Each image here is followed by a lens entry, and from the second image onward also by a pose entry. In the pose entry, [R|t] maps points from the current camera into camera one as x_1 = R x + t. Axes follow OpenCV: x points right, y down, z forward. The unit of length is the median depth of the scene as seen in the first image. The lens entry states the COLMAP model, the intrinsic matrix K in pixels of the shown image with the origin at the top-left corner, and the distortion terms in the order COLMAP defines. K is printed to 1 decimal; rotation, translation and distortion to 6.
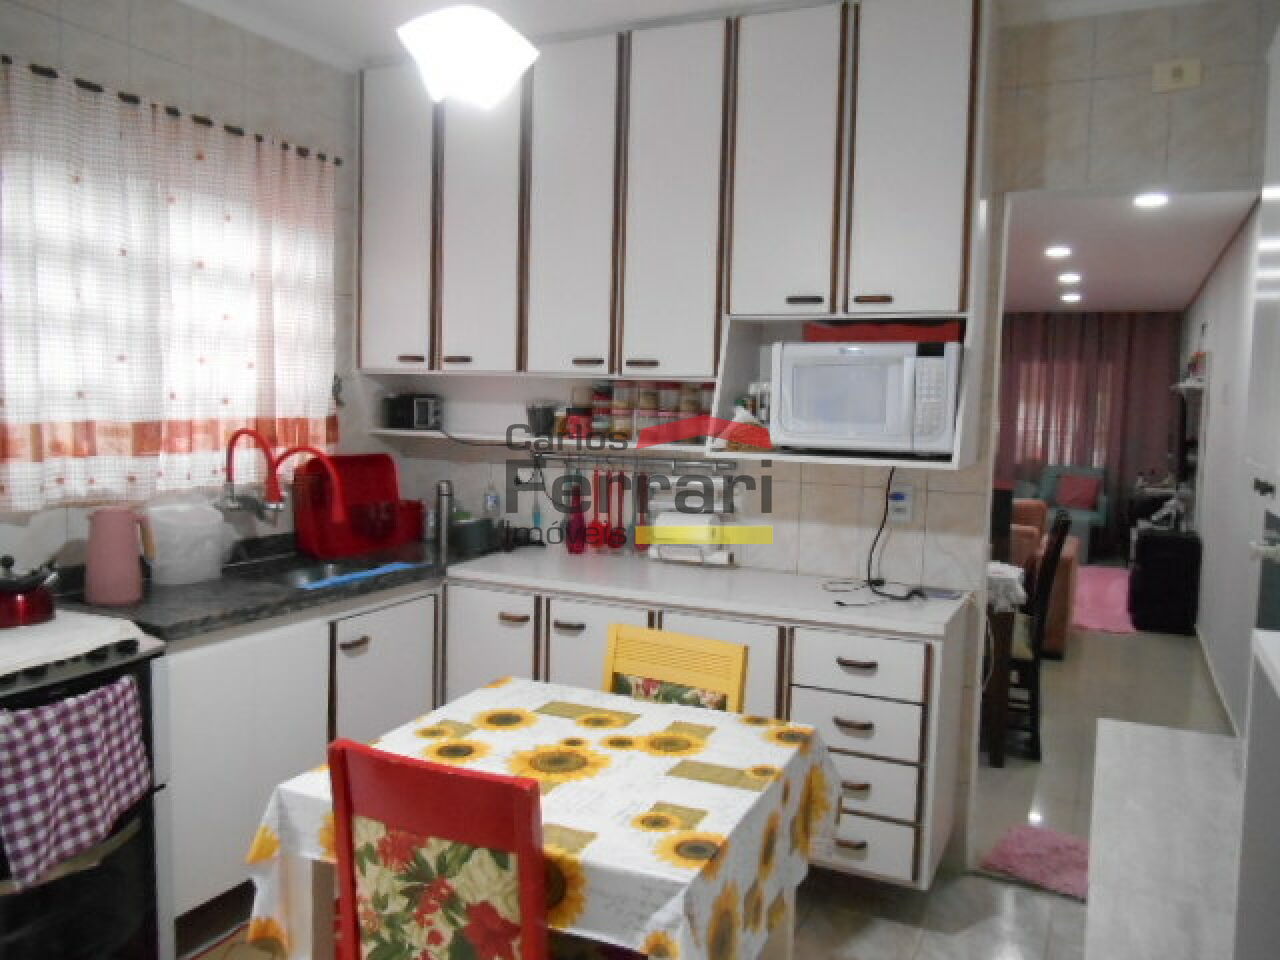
lens RADIAL K [[997.8, 0, 648.4], [0, 997.8, 484.3], [0, 0, 1]] dist [-0.035357, 0.034103]
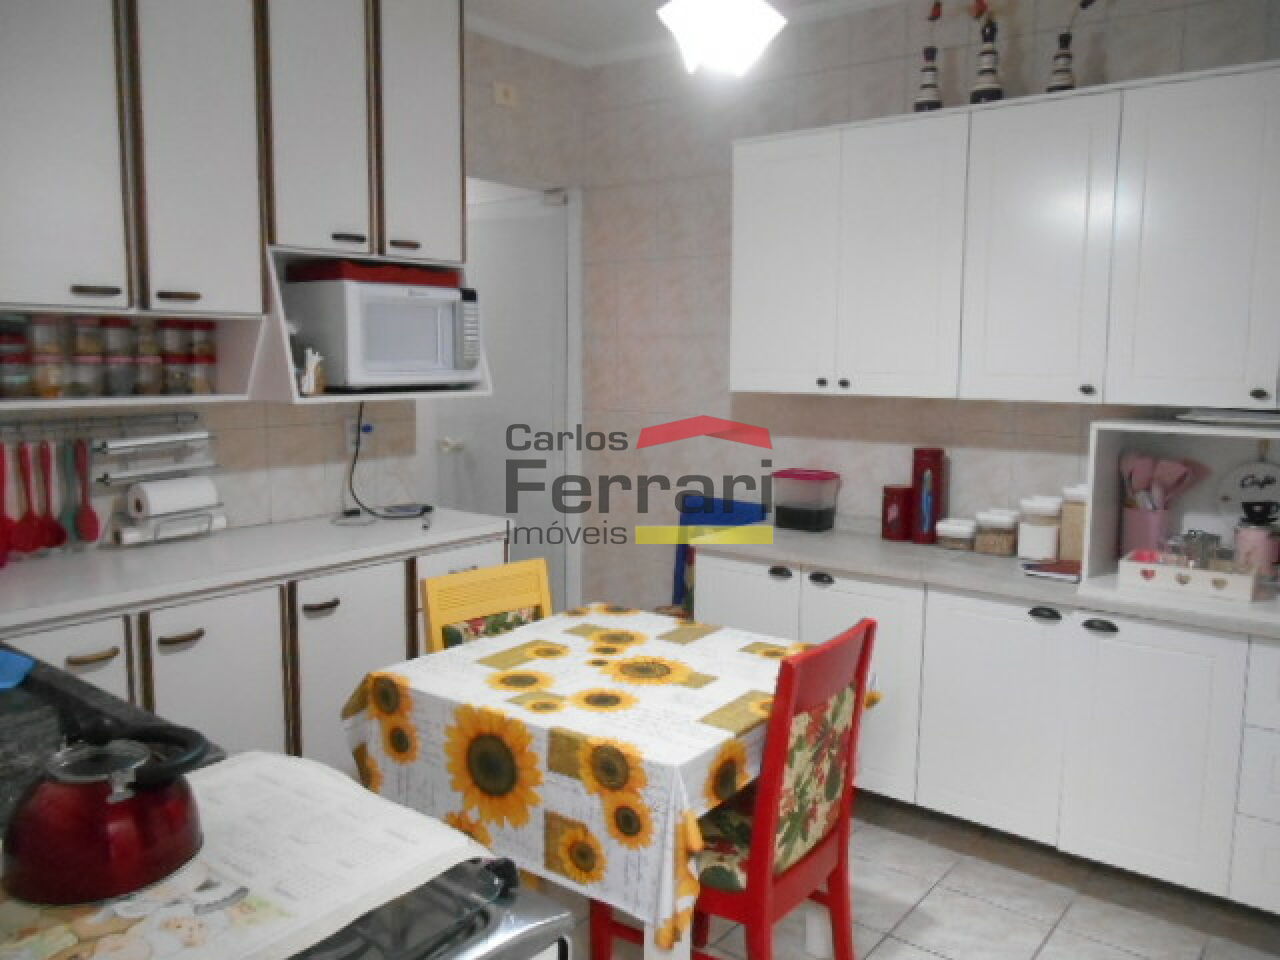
lens RADIAL K [[997.8, 0, 642.0], [0, 997.8, 489.3], [0, 0, 1]] dist [-0.035357, 0.034103]
pose [[0.213089, -0.158816, 0.964039, -0.811267], [0.083725, 0.986039, 0.143934, -0.058723], [-0.973439, 0.050043, 0.223411, 0.529201]]
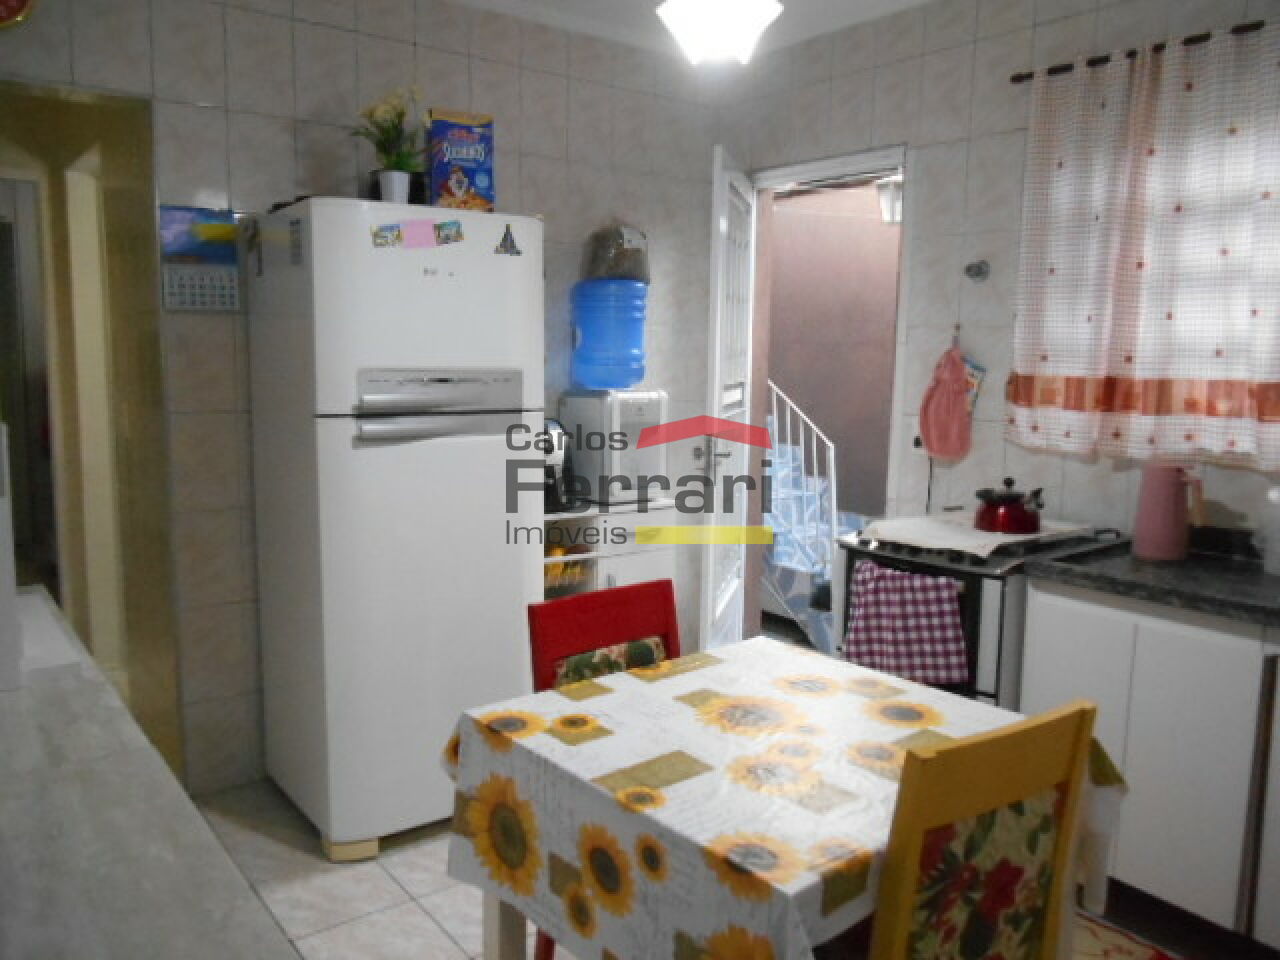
lens RADIAL K [[997.8, 0, 639.9], [0, 997.8, 471.5], [0, 0, 1]] dist [-0.035357, 0.034103]
pose [[-0.445482, 0.076793, -0.891992, 0.550416], [-0.111068, 0.983878, 0.140174, -0.047330], [0.888375, 0.161517, -0.429770, 0.905706]]
